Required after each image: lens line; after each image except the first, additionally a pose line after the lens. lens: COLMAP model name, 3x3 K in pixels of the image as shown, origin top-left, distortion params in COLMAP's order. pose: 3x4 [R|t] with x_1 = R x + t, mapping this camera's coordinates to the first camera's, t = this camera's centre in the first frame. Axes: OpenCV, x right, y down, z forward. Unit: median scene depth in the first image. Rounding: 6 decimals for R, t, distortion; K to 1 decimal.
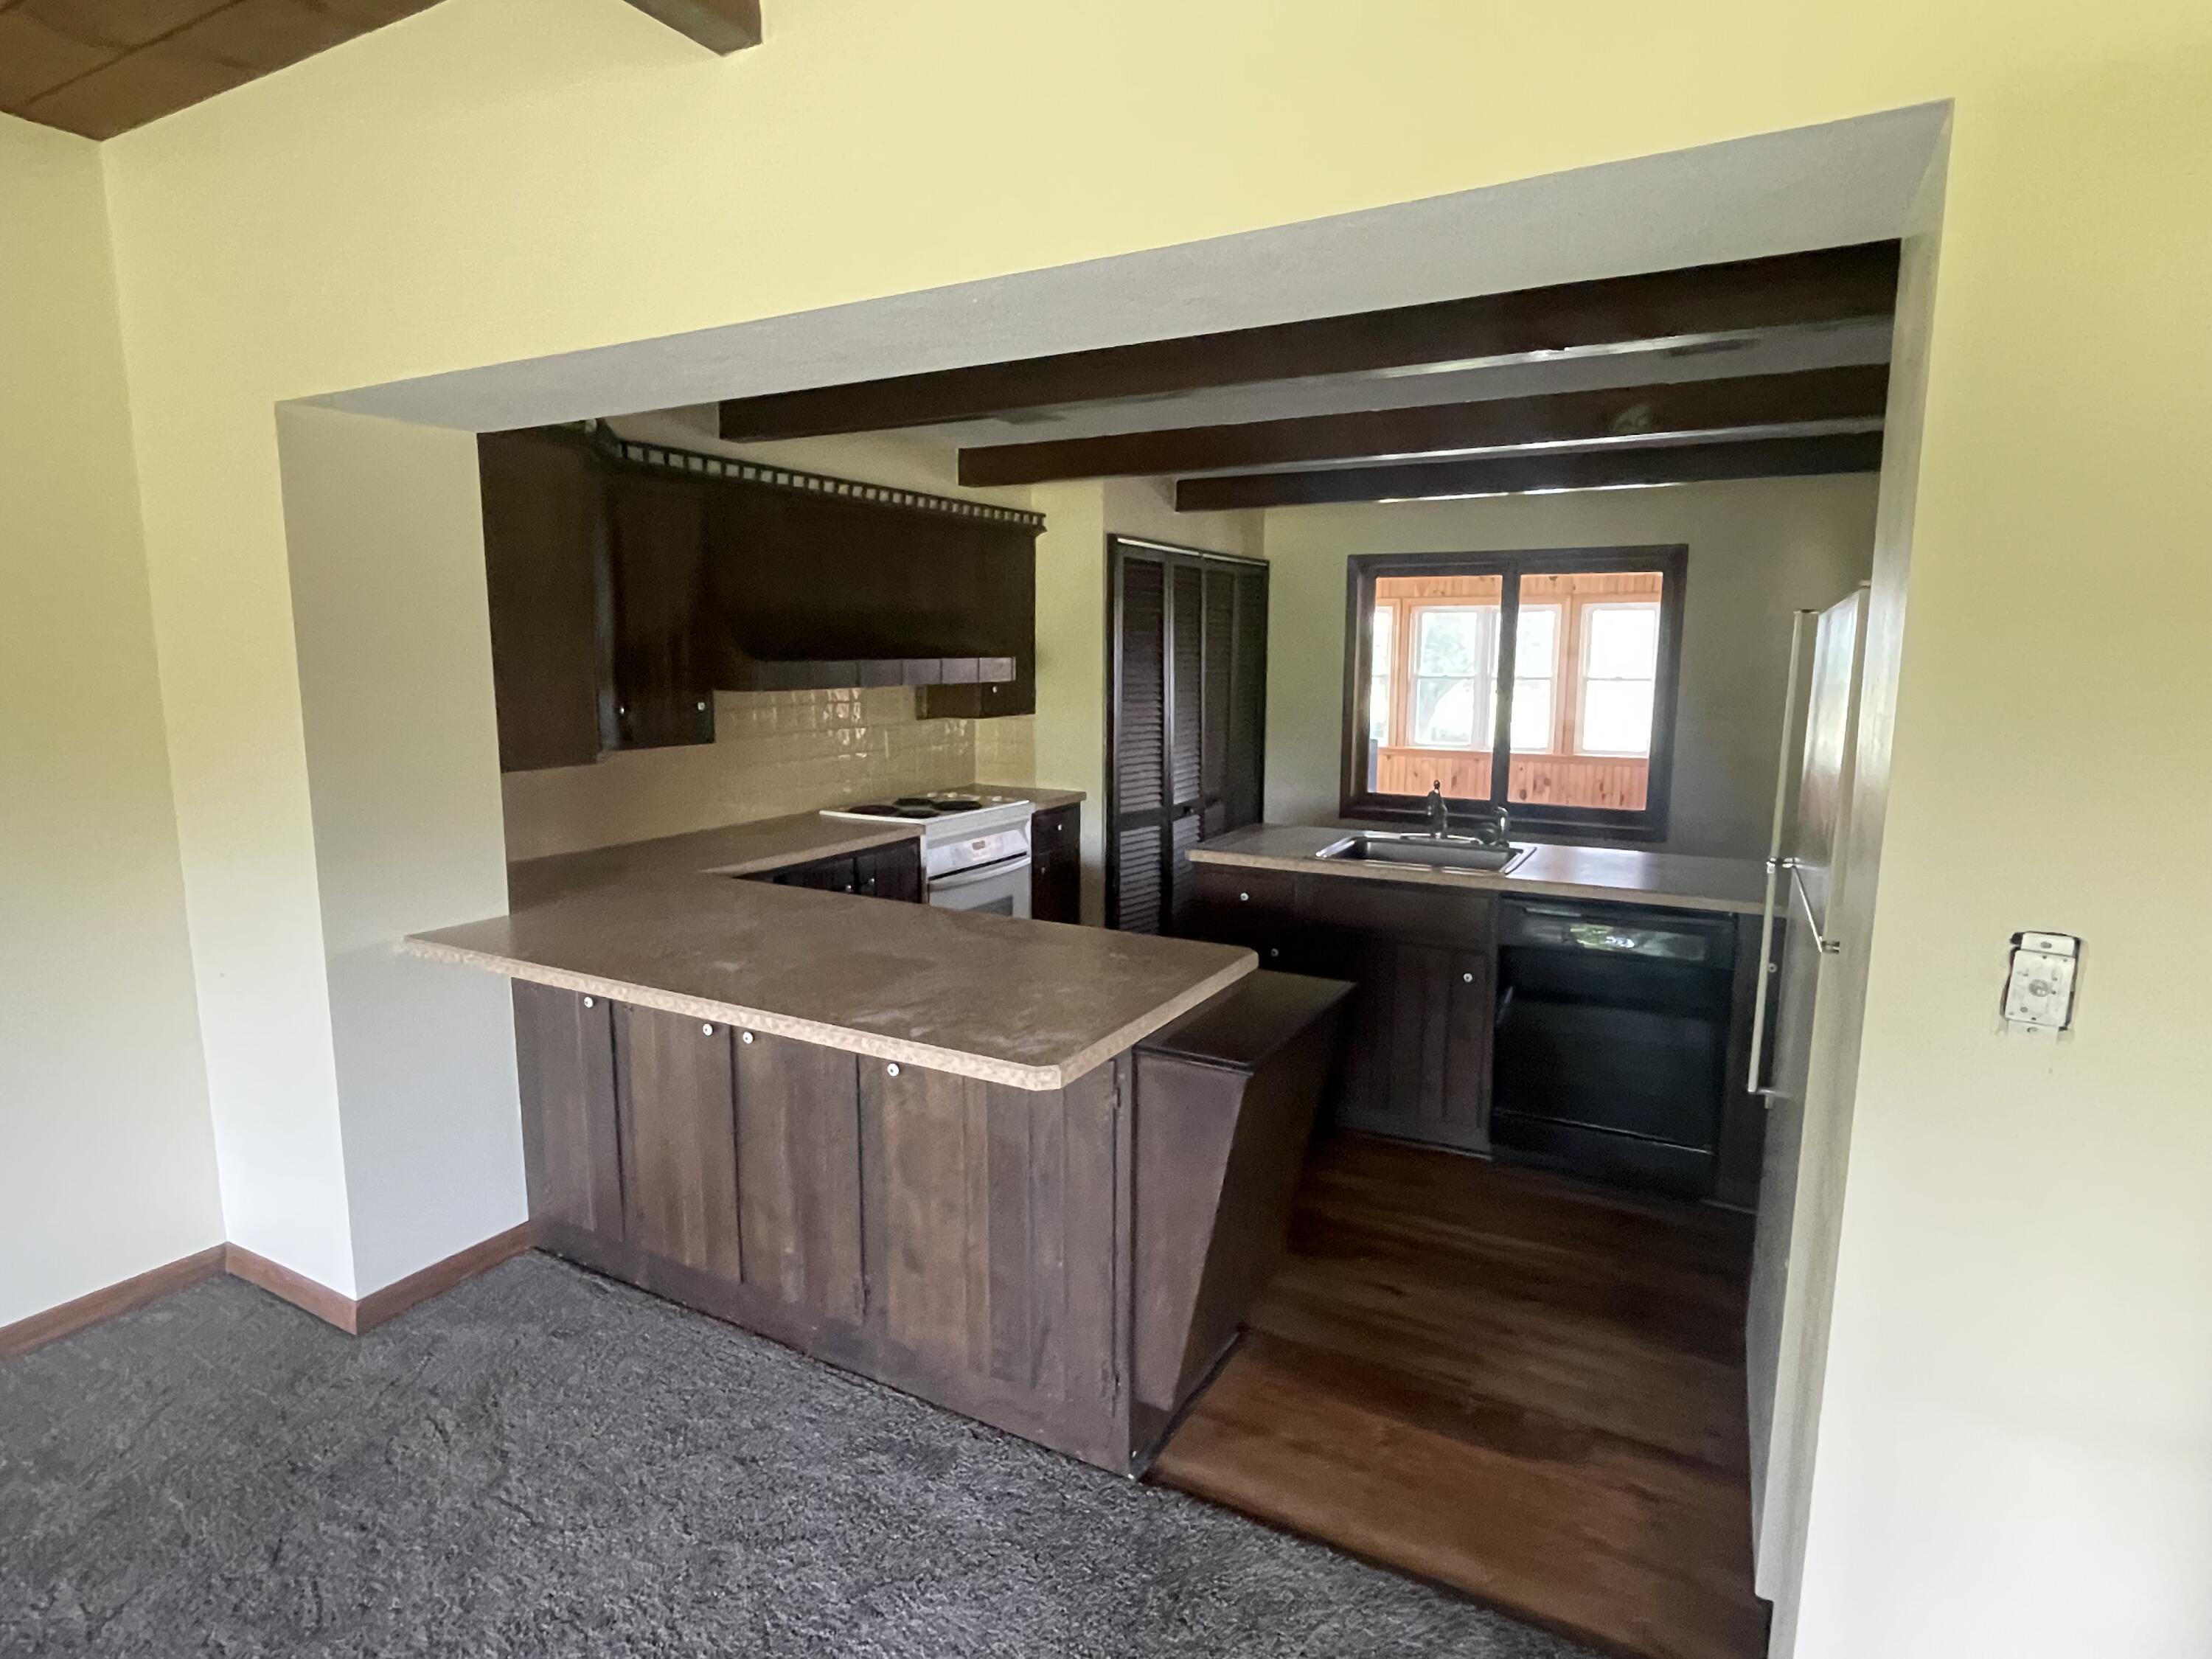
lens RADIAL K [[1179.5, 0, 1106.0], [0, 1179.5, 829.5], [0, 0, 1]] dist [0.000179, 0.000024]
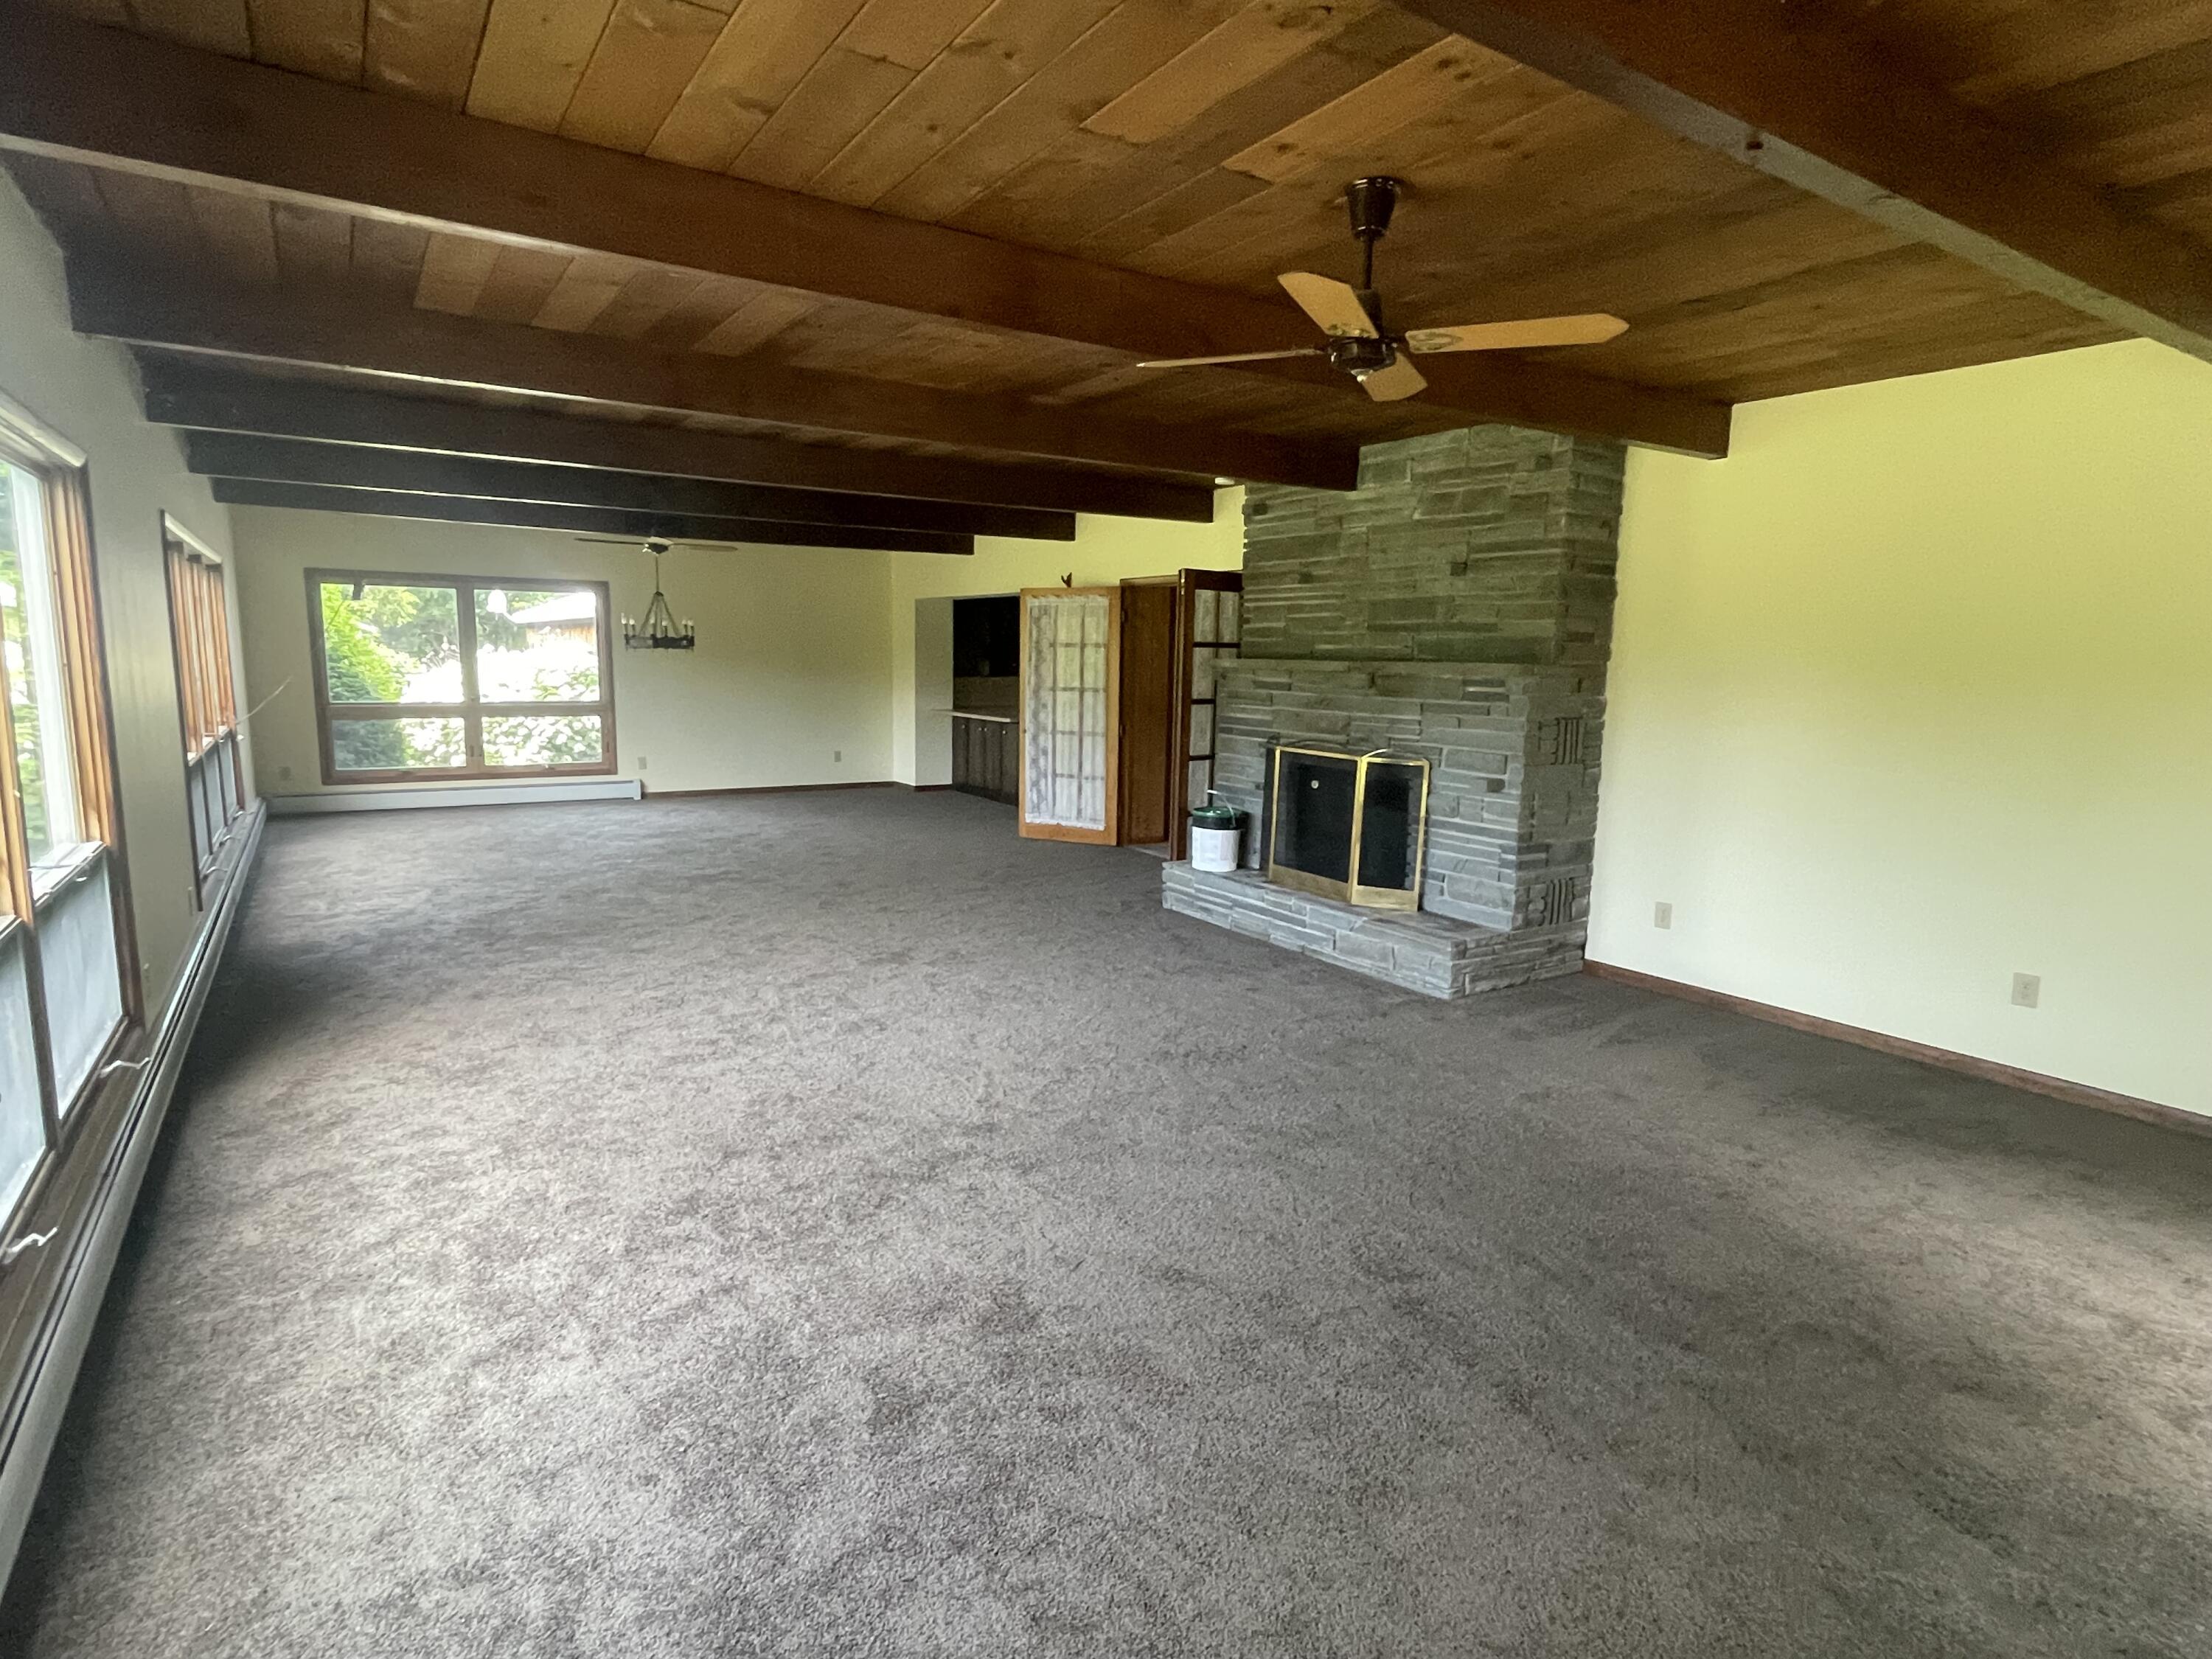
lens RADIAL K [[1179.5, 0, 1106.0], [0, 1179.5, 829.5], [0, 0, 1]] dist [0.000179, 0.000024]
pose [[0.884277, 0.078969, -0.460238, 2.234109], [-0.083017, 0.996482, 0.011474, 0.451979], [0.459525, 0.028061, 0.887721, -2.858878]]
